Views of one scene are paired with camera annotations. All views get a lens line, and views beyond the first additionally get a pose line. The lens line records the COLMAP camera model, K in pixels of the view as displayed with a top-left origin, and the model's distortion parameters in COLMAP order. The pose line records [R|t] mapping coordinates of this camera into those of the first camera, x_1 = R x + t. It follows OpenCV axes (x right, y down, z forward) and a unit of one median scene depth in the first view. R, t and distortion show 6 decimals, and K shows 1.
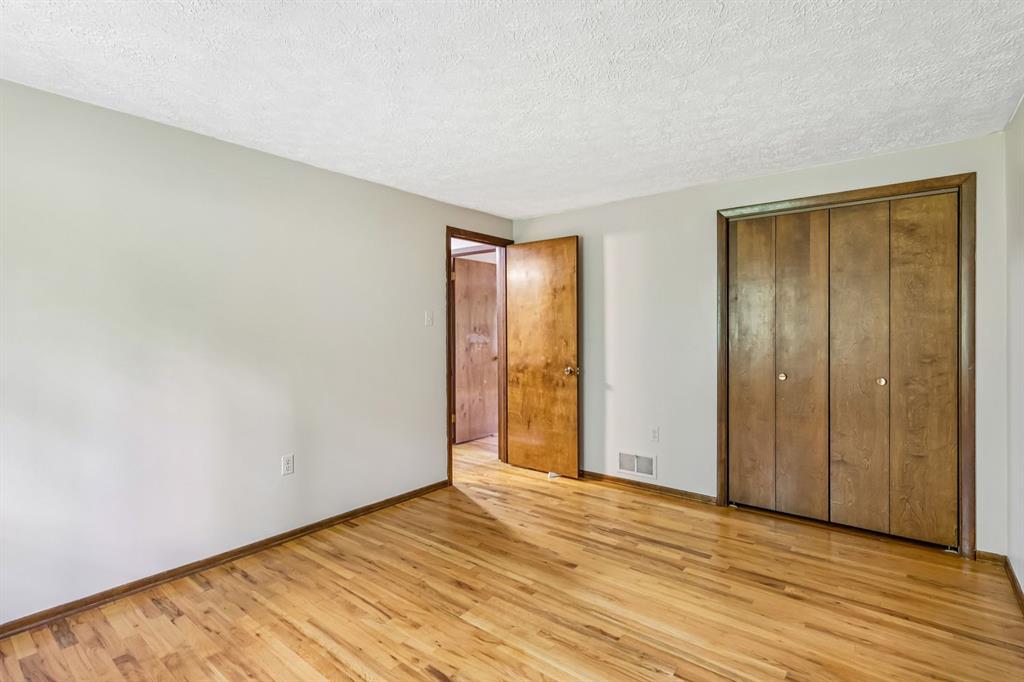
lens RADIAL K [[483.1, 0, 511.7], [0, 483.1, 333.7], [0, 0, 1]] dist [0.004820, 0.001148]
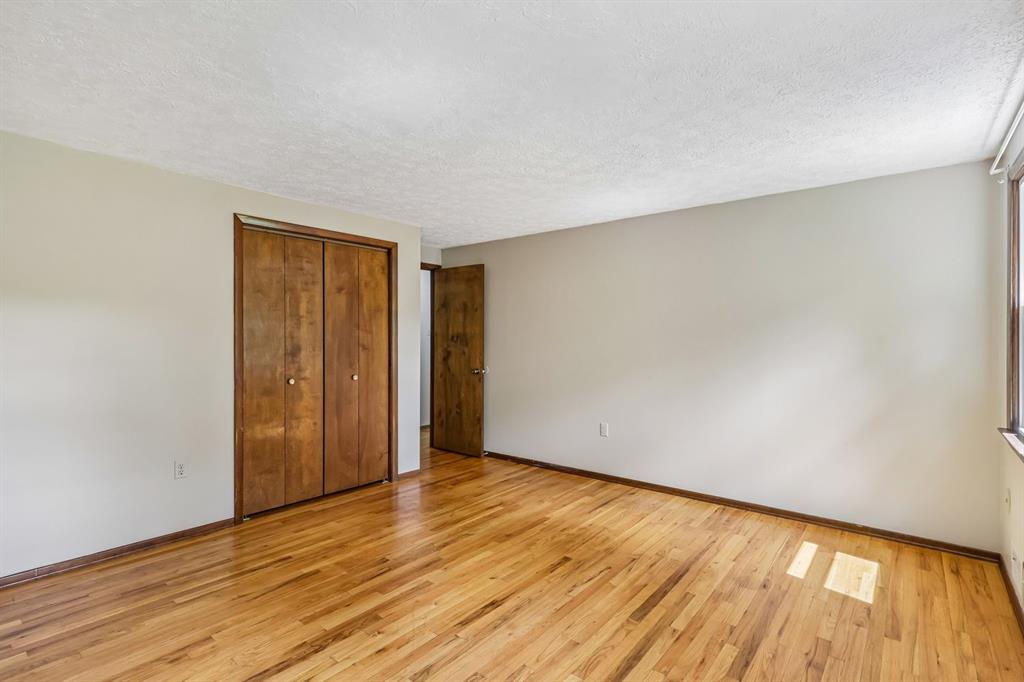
lens RADIAL K [[483.1, 0, 527.5], [0, 483.1, 338.8], [0, 0, 1]] dist [0.004820, 0.001148]
pose [[0.017284, 0.002281, 0.999848, -0.512729], [0.007408, 0.999970, -0.002409, -0.002178], [-0.999823, 0.007449, 0.017266, 0.413741]]
